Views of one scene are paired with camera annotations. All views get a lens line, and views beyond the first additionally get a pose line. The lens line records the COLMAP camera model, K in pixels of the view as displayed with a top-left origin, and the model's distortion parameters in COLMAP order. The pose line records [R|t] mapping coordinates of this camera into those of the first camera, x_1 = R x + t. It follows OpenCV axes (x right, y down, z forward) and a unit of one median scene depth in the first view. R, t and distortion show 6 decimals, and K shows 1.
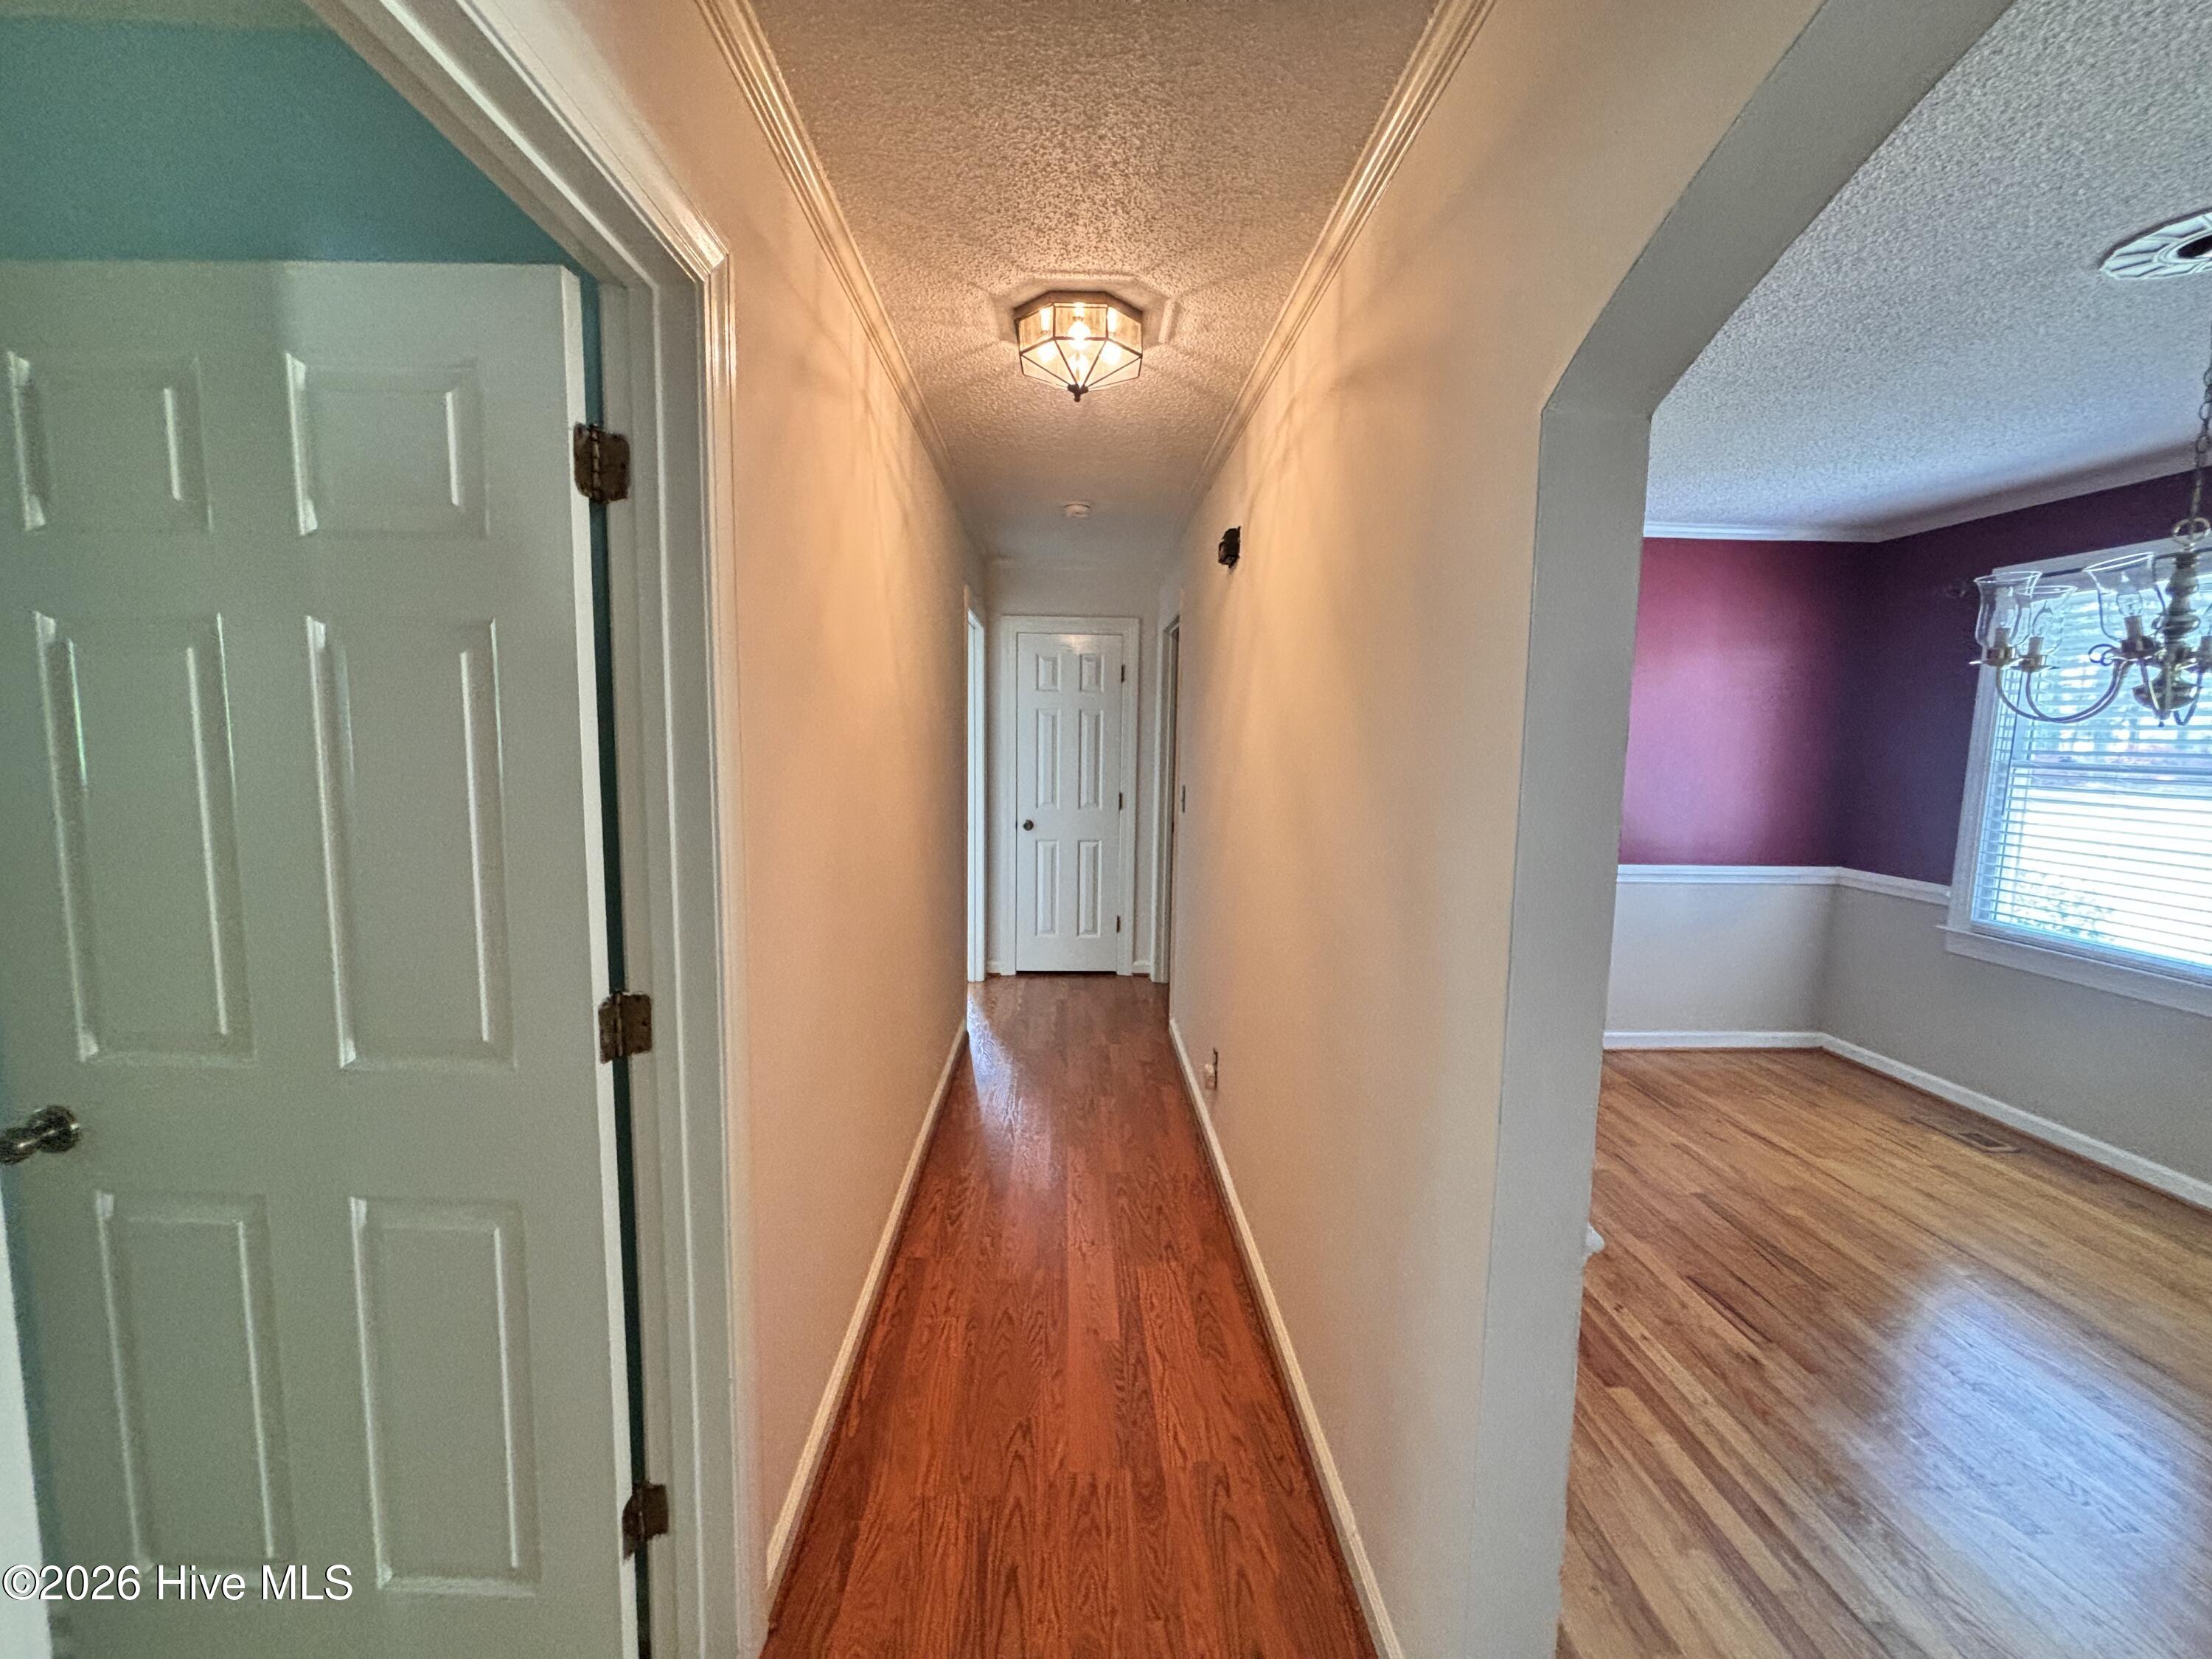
lens RADIAL K [[891.1, 0, 1108.9], [0, 891.1, 826.9], [0, 0, 1]] dist [0.005475, -0.001210]
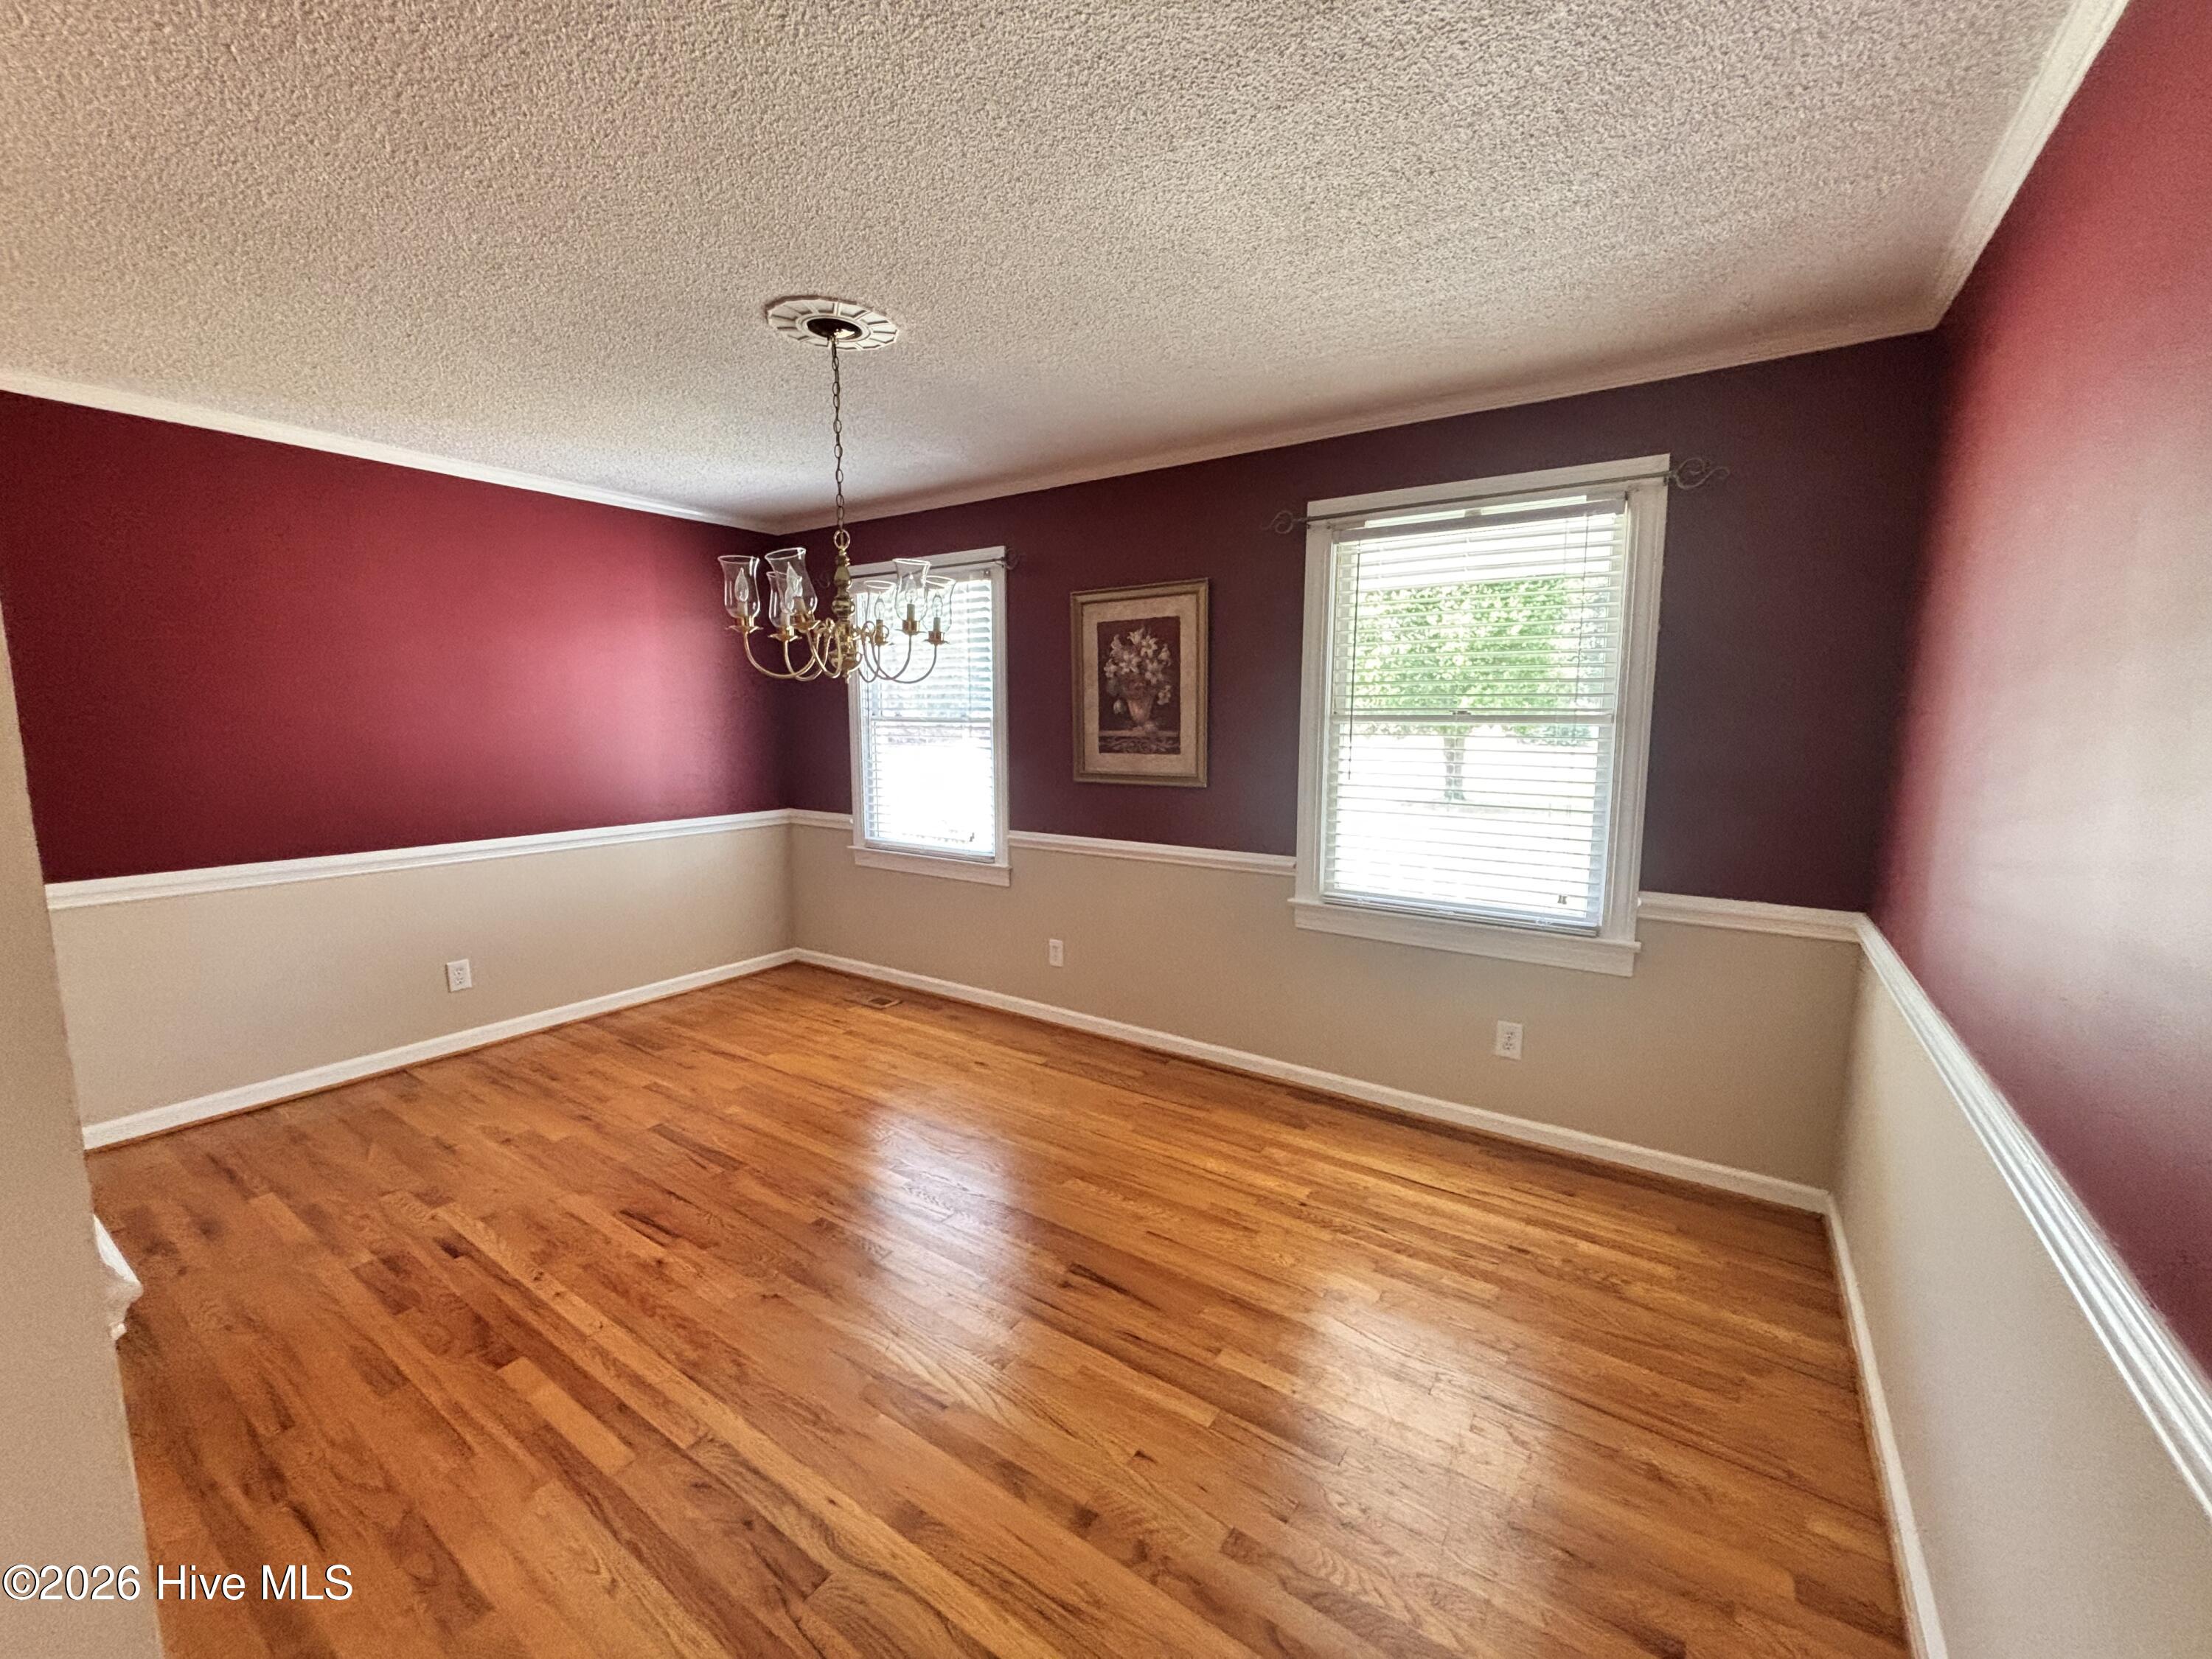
lens RADIAL K [[891.1, 0, 1108.1], [0, 891.1, 829.5], [0, 0, 1]] dist [0.005475, -0.001210]
pose [[0.593743, -0.120840, 0.795529, 0.159655], [0.094033, 0.992305, 0.080548, 0.021923], [-0.799141, 0.026981, 0.600537, -0.074491]]
